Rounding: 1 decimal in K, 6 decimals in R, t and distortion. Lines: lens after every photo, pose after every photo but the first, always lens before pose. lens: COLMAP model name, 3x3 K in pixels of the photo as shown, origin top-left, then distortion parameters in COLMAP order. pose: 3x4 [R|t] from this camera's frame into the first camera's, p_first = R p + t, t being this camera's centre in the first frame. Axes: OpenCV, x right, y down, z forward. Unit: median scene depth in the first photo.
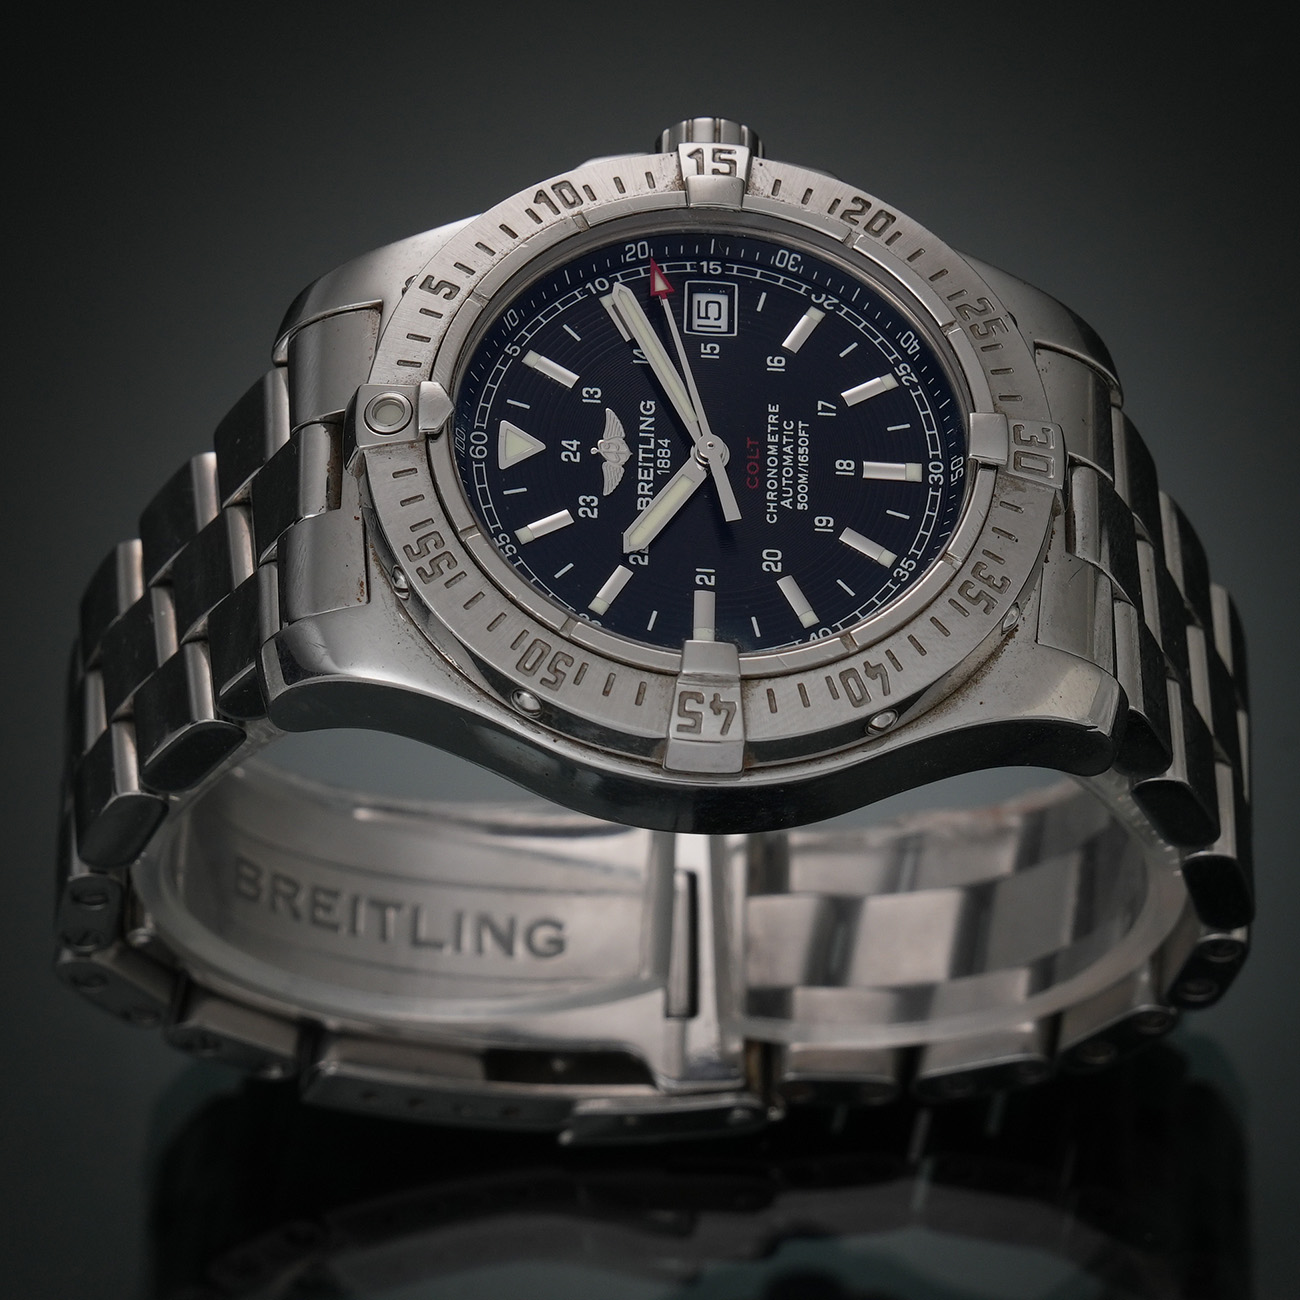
lens RADIAL K [[7606.0, 0, 650.0], [0, 7606.0, 650.0], [0, 0, 1]] dist [-0.663082, -29.686116]
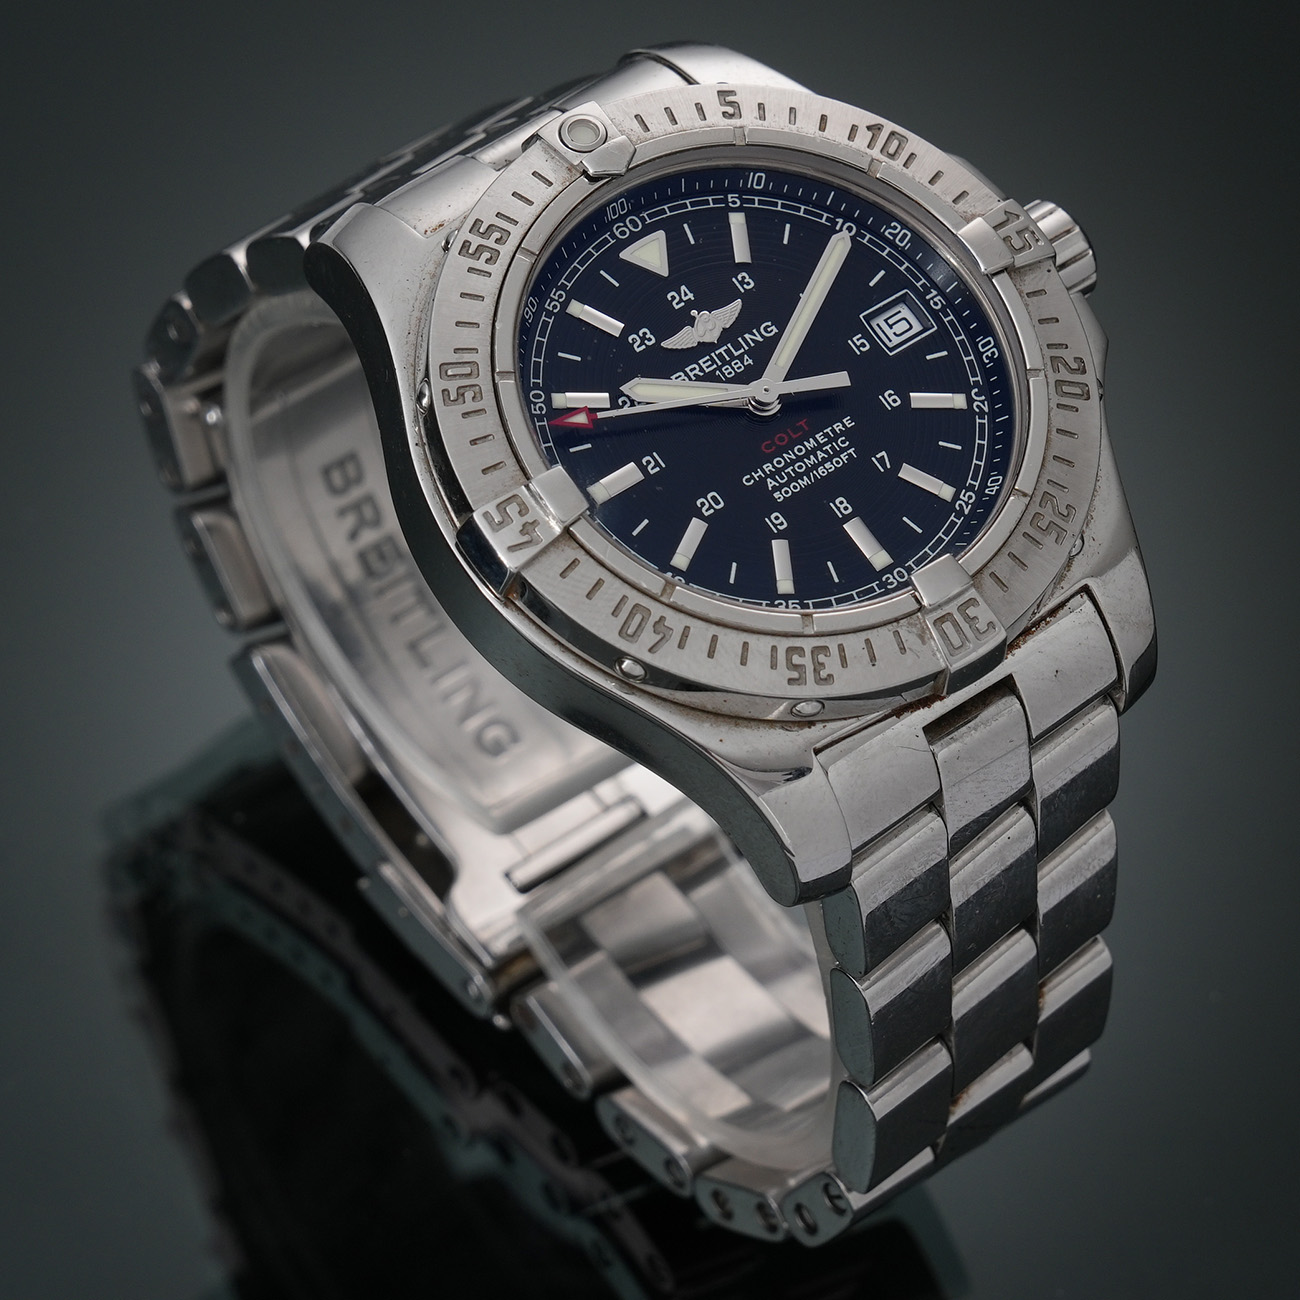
lens RADIAL K [[7606.0, 0, 650.0], [0, 7606.0, 650.0], [0, 0, 1]] dist [-0.663082, -29.686116]
pose [[0.616033, 0.729828, -0.296402, 0.320402], [-0.747140, 0.660570, 0.073681, -0.066507], [0.249569, 0.176064, 0.952217, 0.045491]]
